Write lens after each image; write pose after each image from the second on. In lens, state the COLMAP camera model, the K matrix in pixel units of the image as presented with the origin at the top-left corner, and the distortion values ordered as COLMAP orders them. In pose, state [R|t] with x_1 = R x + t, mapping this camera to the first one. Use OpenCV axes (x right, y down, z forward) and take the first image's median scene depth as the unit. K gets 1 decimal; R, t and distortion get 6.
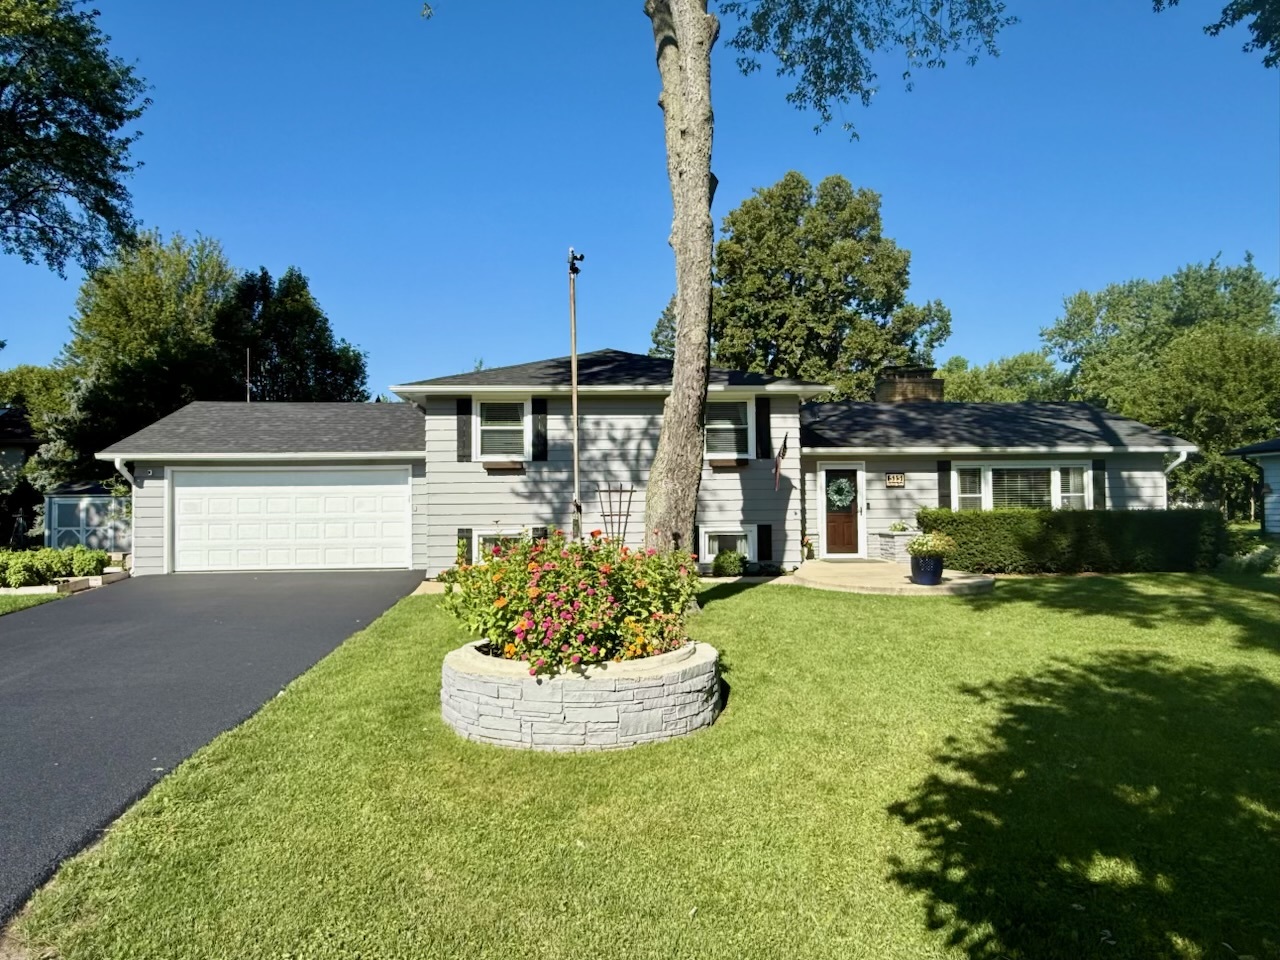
lens RADIAL K [[848.1, 0, 640.0], [0, 848.1, 480.0], [0, 0, 1]] dist [0.004657, 0.002305]
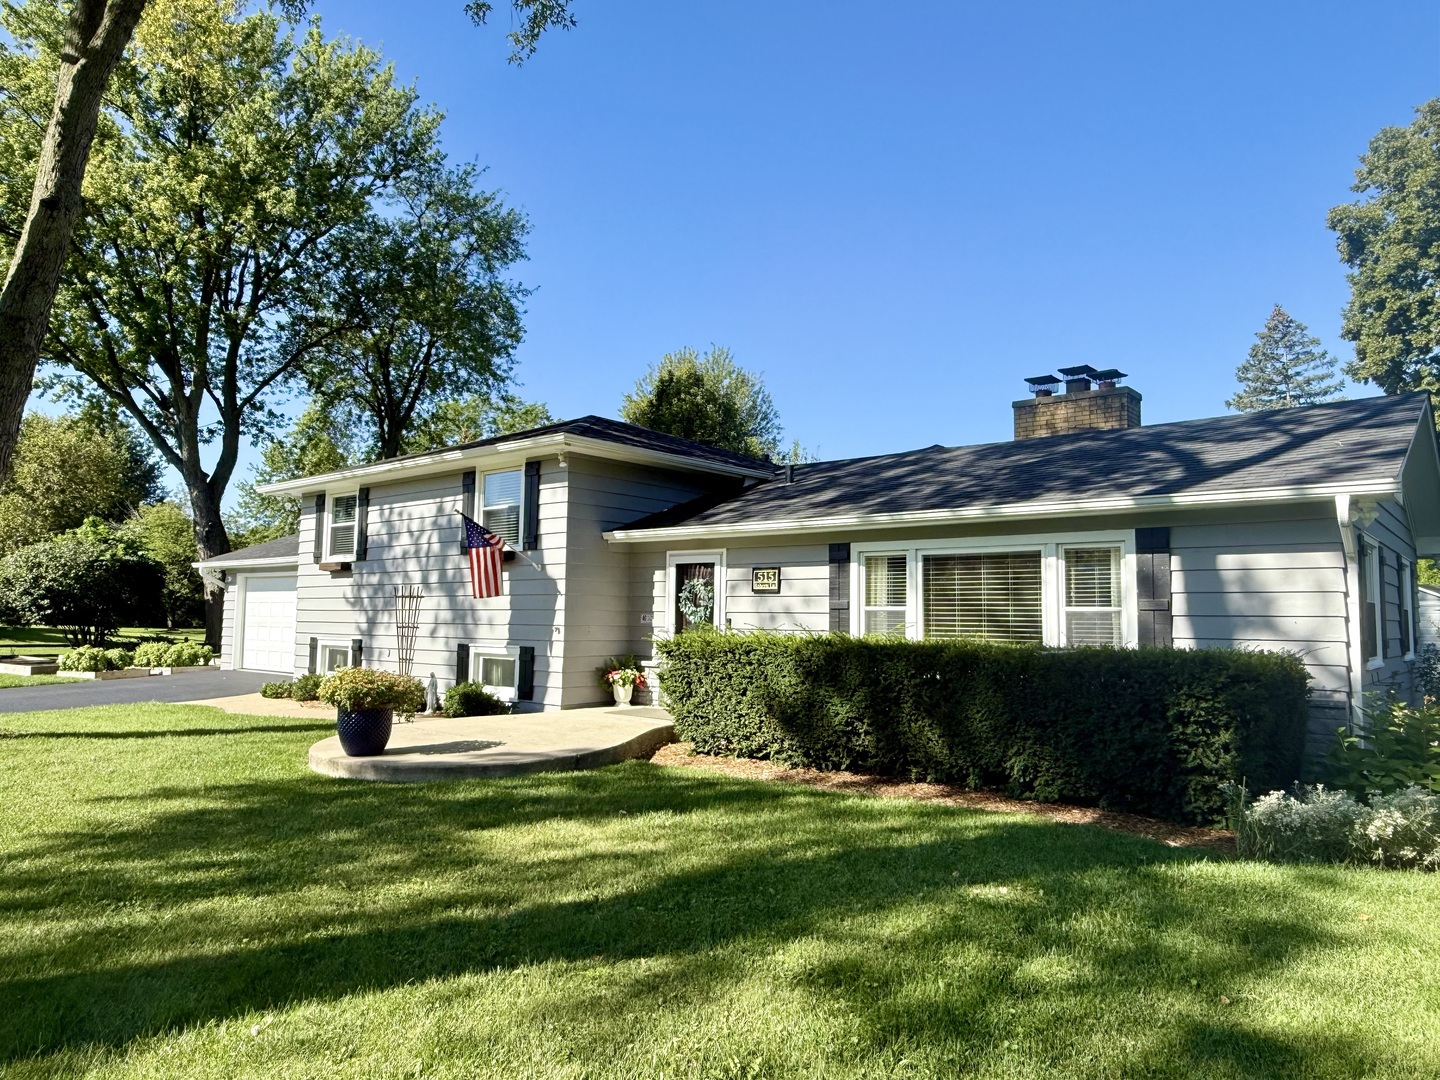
lens RADIAL K [[954.1, 0, 720.0], [0, 954.1, 540.0], [0, 0, 1]] dist [0.004657, 0.002305]
pose [[0.712284, -0.038354, -0.700843, 0.730625], [0.002041, 0.998615, -0.052576, 0.006556], [0.701889, 0.036018, 0.711375, 0.514702]]
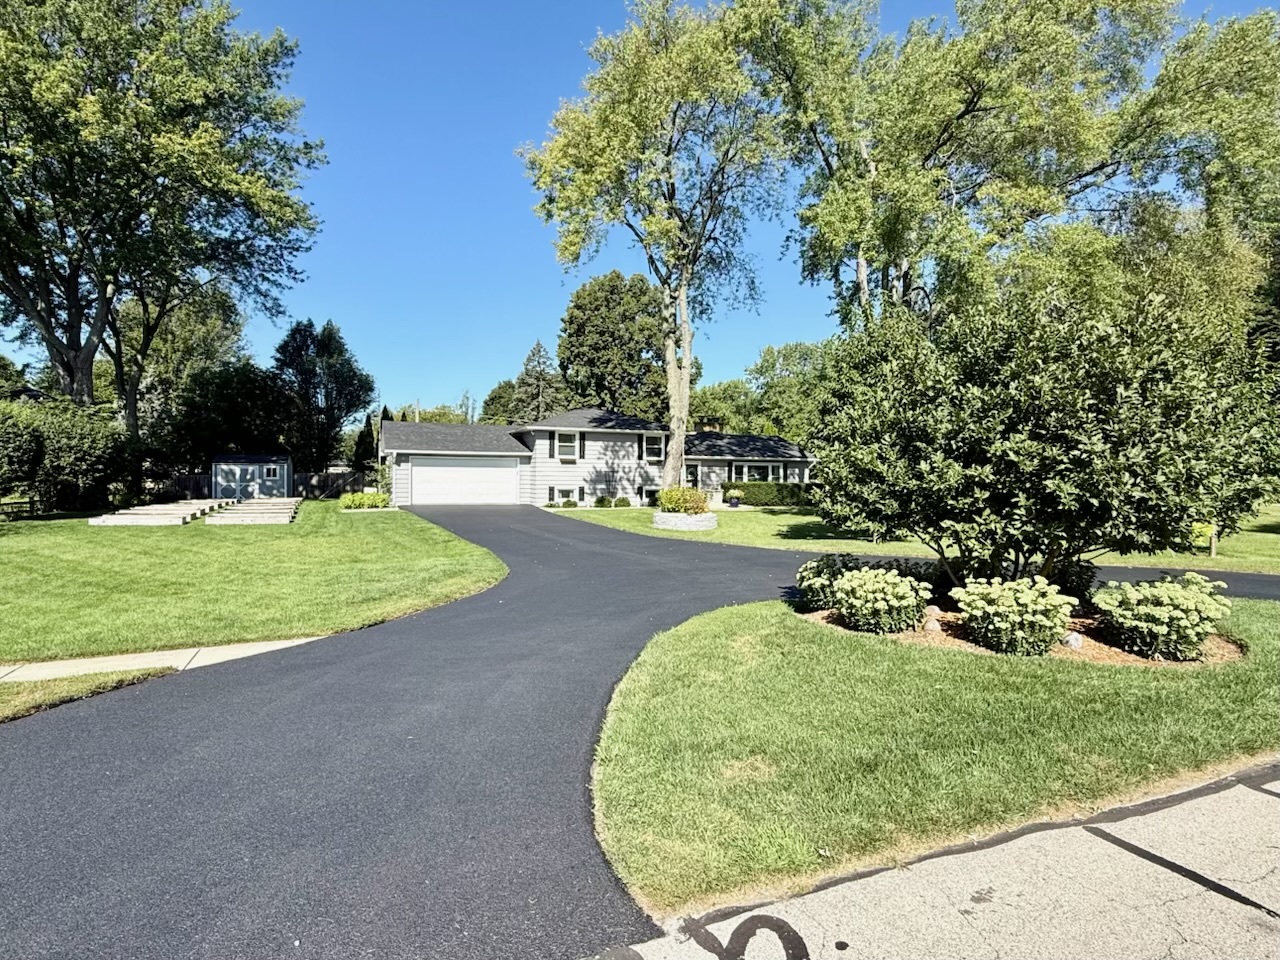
lens RADIAL K [[698.6, 0, 640.0], [0, 698.6, 480.0], [0, 0, 1]] dist [-0.001466, -0.000104]
pose [[0.951187, 0.017942, 0.308094, -0.516560], [-0.029894, 0.998971, 0.034117, -0.032849], [-0.307165, -0.041662, 0.950744, -0.853482]]
